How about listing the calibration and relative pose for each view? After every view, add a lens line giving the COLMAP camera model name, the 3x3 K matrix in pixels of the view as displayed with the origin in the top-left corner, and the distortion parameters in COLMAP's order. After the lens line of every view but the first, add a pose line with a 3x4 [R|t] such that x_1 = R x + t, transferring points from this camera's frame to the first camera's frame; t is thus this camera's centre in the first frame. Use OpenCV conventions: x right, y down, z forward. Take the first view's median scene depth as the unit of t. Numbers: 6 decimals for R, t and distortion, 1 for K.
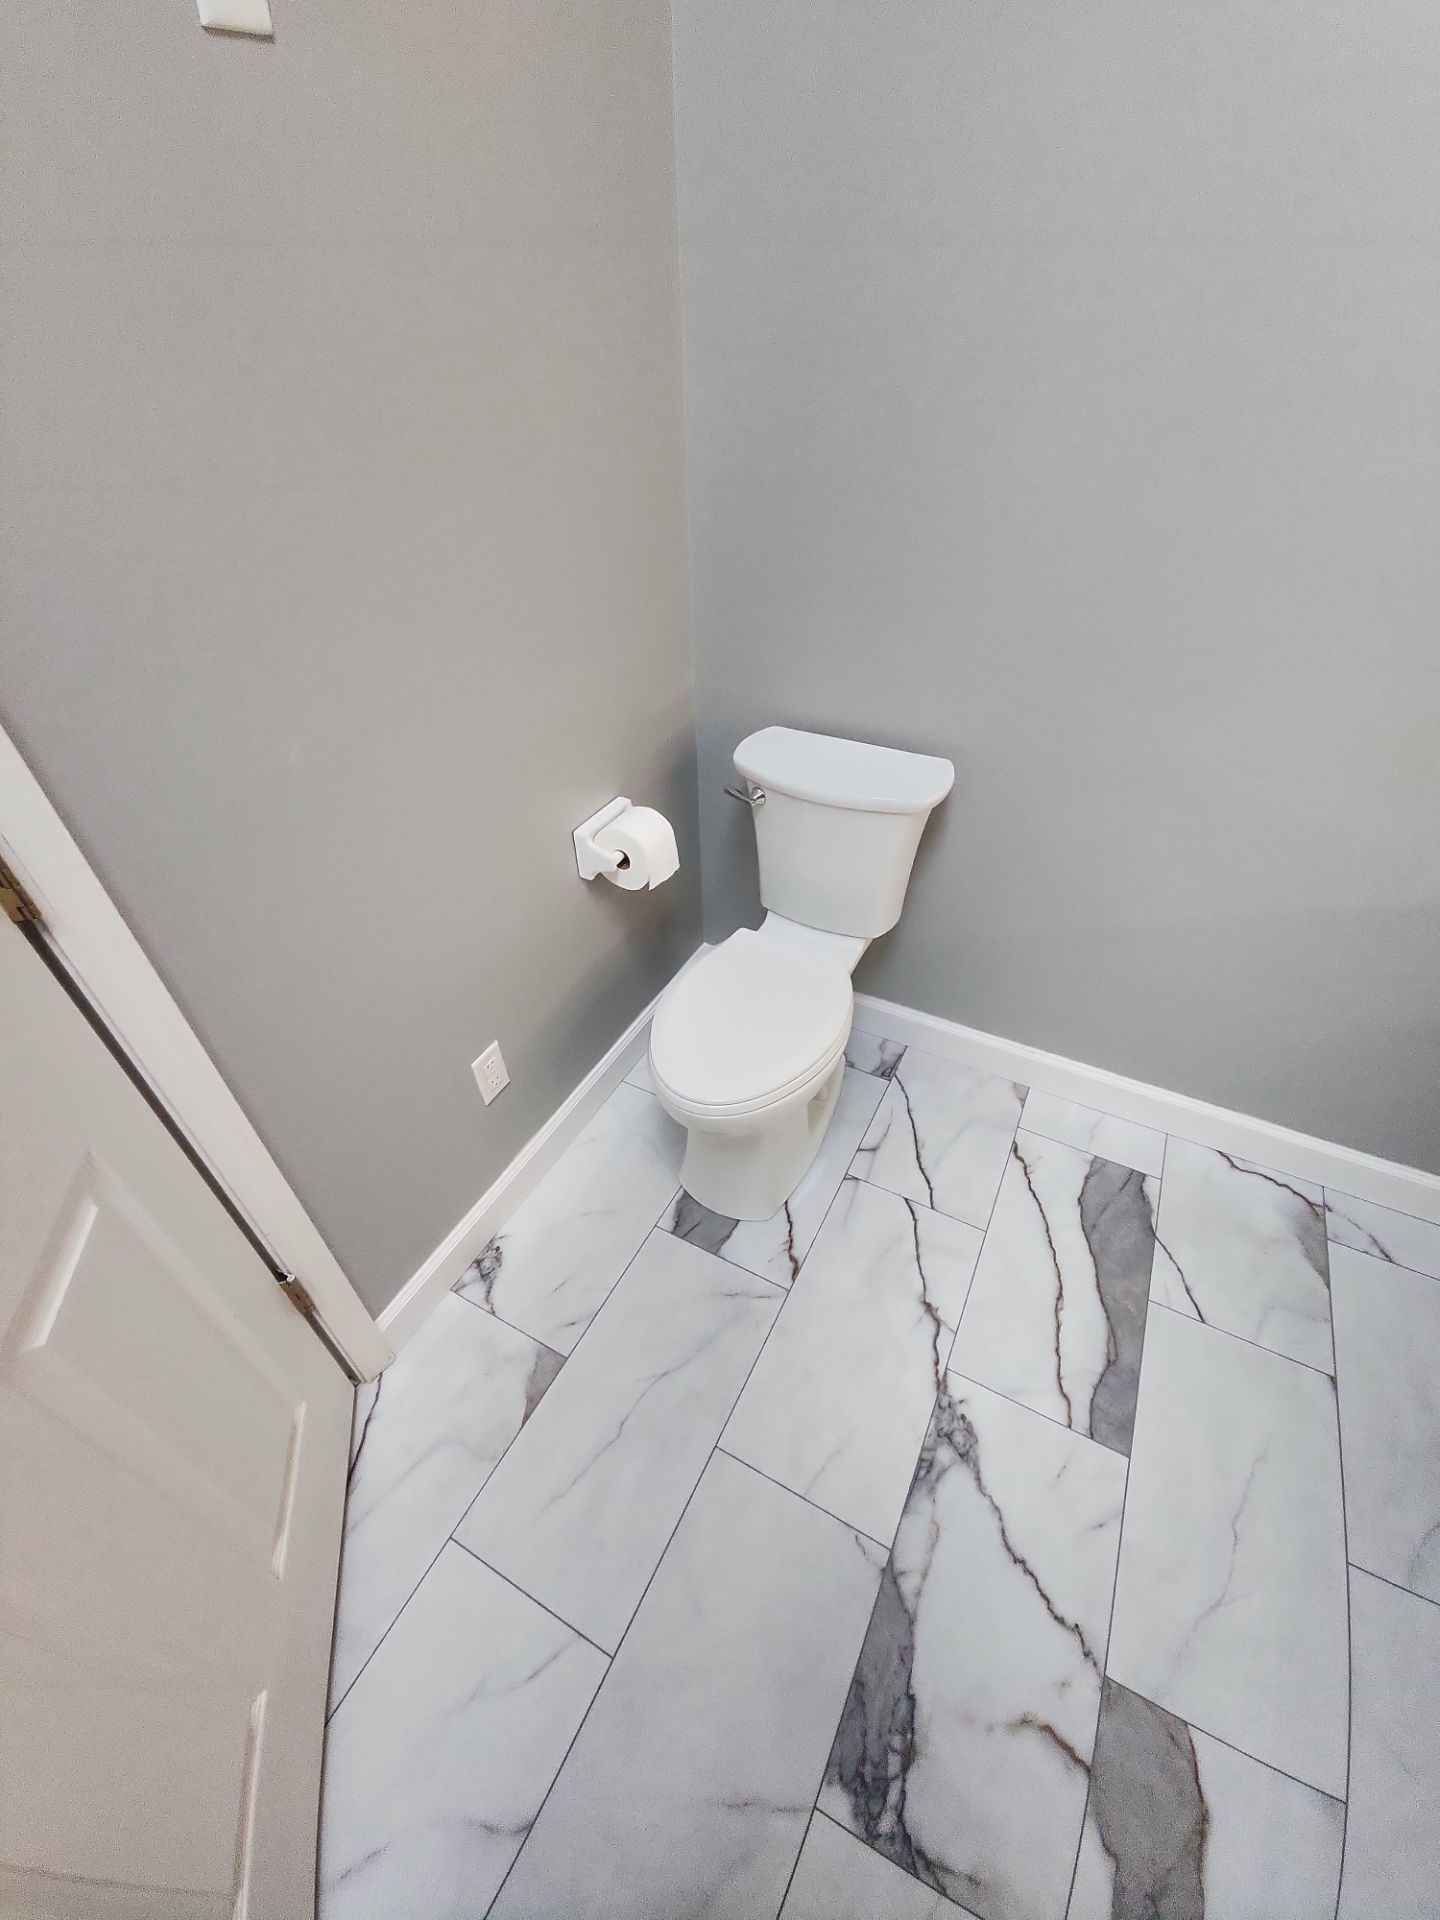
lens RADIAL K [[780.9, 0, 721.2], [0, 780.9, 955.8], [0, 0, 1]] dist [0.009712, -0.007340]
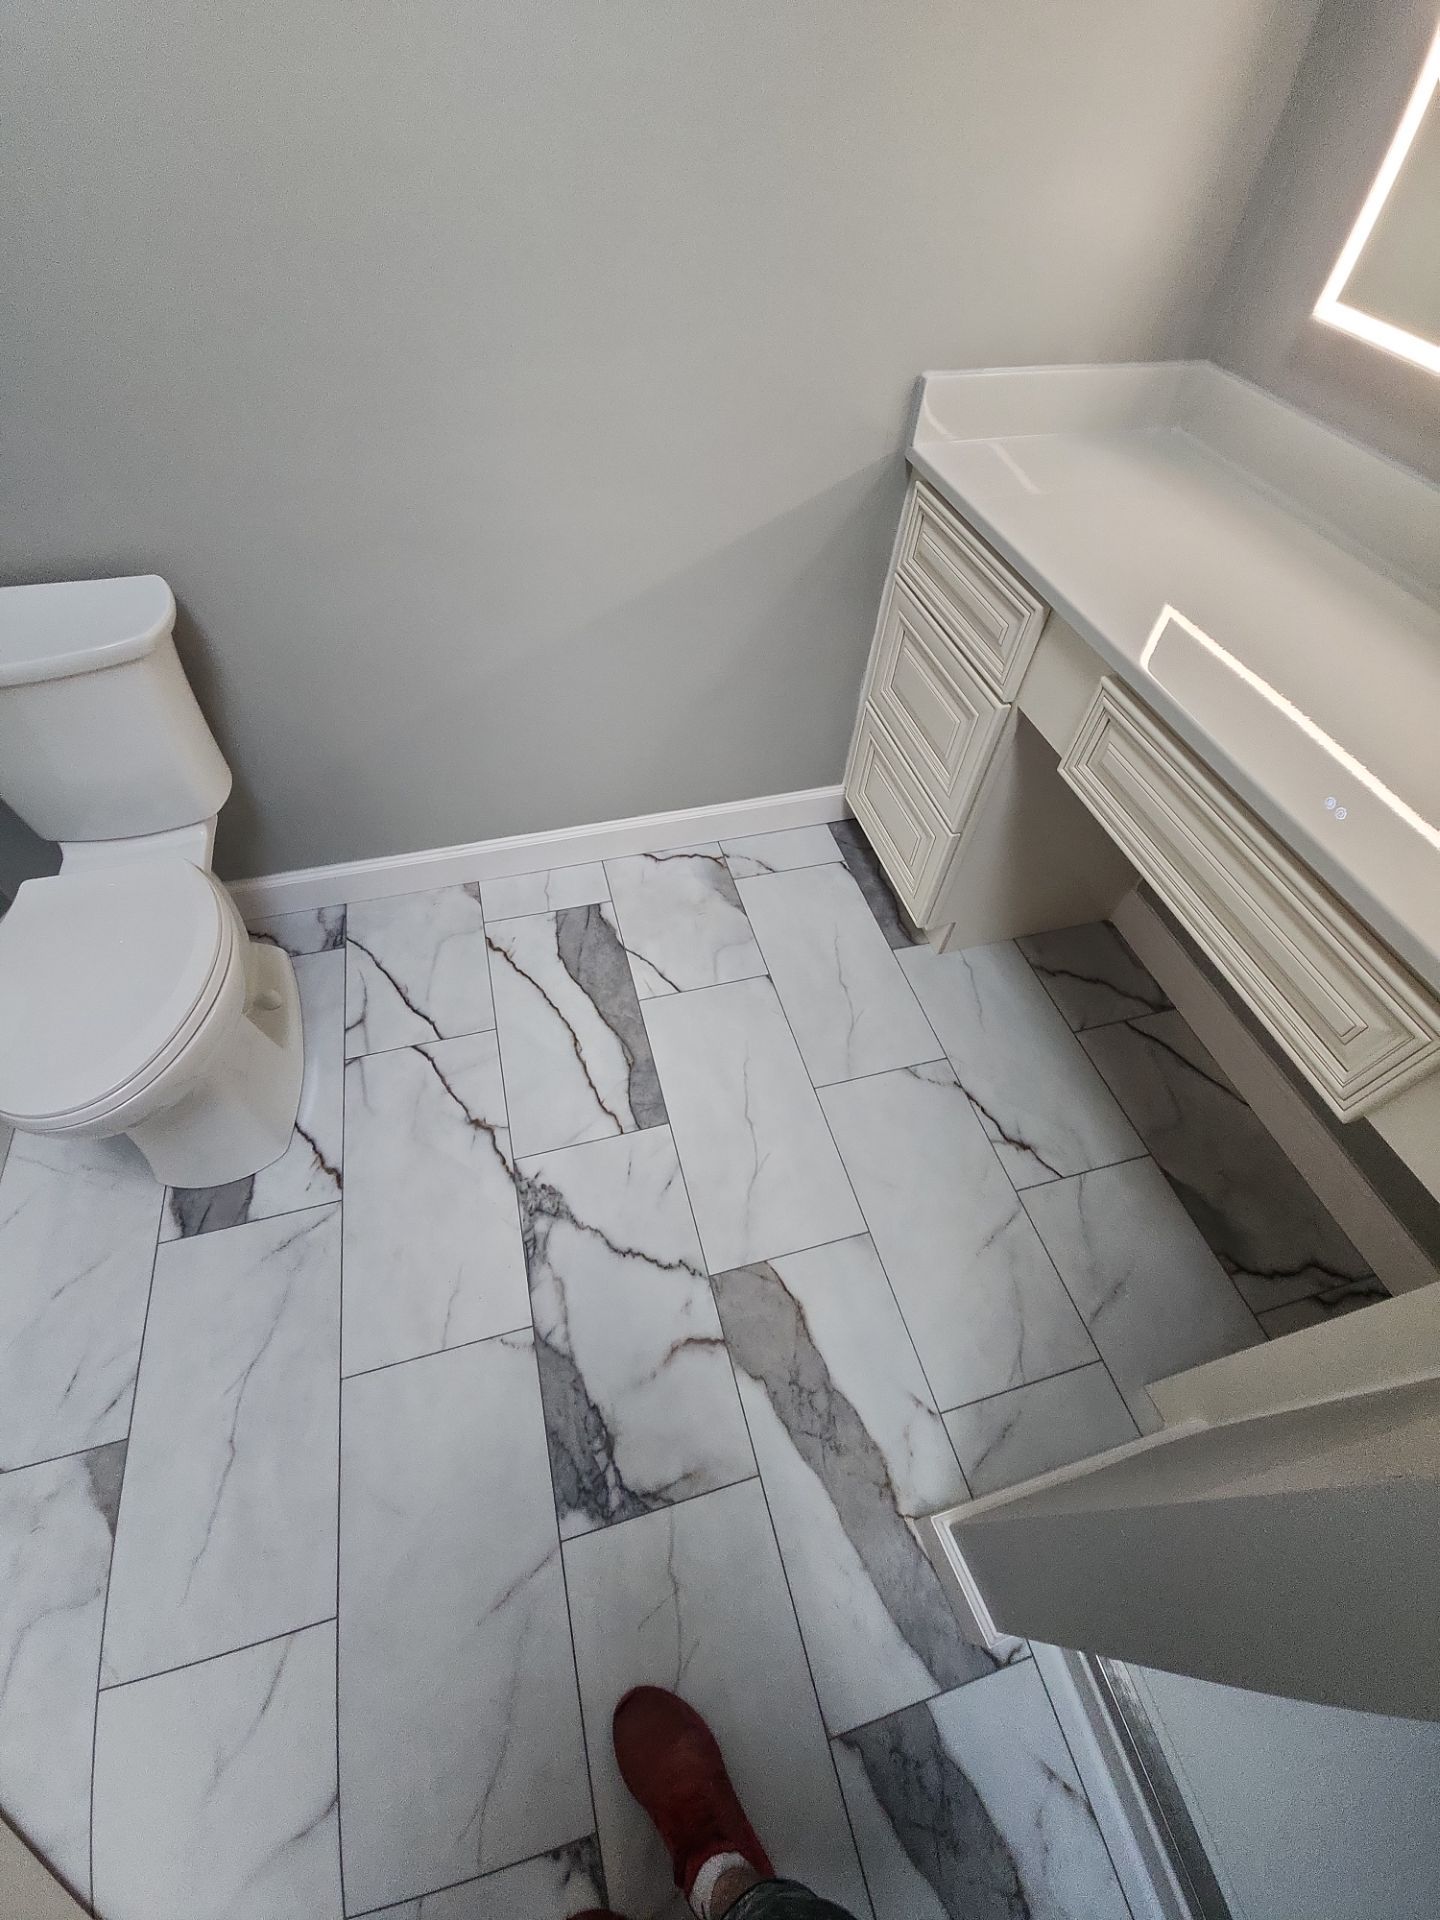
lens RADIAL K [[780.9, 0, 719.5], [0, 780.9, 959.4], [0, 0, 1]] dist [0.009712, -0.007340]
pose [[0.723548, -0.521289, 0.452477, 0.154234], [0.394489, 0.850185, 0.348660, 0.034727], [-0.566442, -0.073775, 0.820793, -0.013109]]
